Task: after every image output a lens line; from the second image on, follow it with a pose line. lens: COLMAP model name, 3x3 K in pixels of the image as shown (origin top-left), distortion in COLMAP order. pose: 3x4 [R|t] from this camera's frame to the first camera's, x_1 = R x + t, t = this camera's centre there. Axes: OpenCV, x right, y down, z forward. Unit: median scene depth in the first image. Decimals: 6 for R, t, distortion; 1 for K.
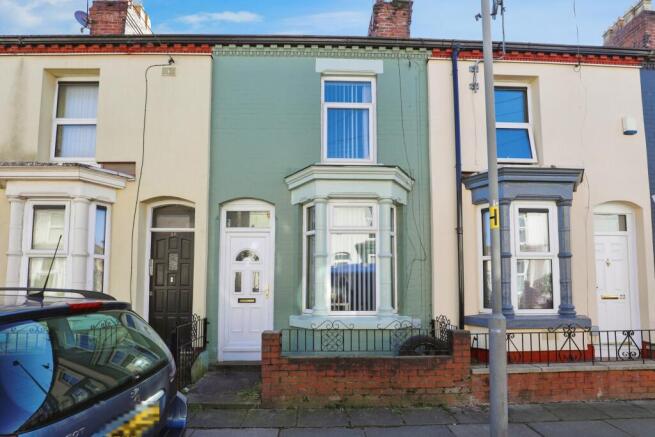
lens RADIAL K [[413.4, 0, 327.5], [0, 413.4, 218.5], [0, 0, 1]] dist [-0.076278, 0.028411]
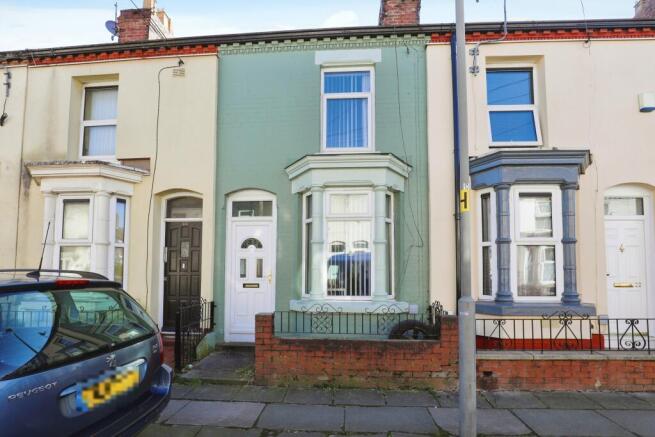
lens RADIAL K [[413.4, 0, 327.5], [0, 413.4, 218.5], [0, 0, 1]] dist [-0.076278, 0.028411]
pose [[0.991806, -0.013880, -0.127000, 0.135685], [0.016088, 0.999737, 0.016372, 0.012808], [0.126740, -0.018281, 0.991768, -0.023035]]
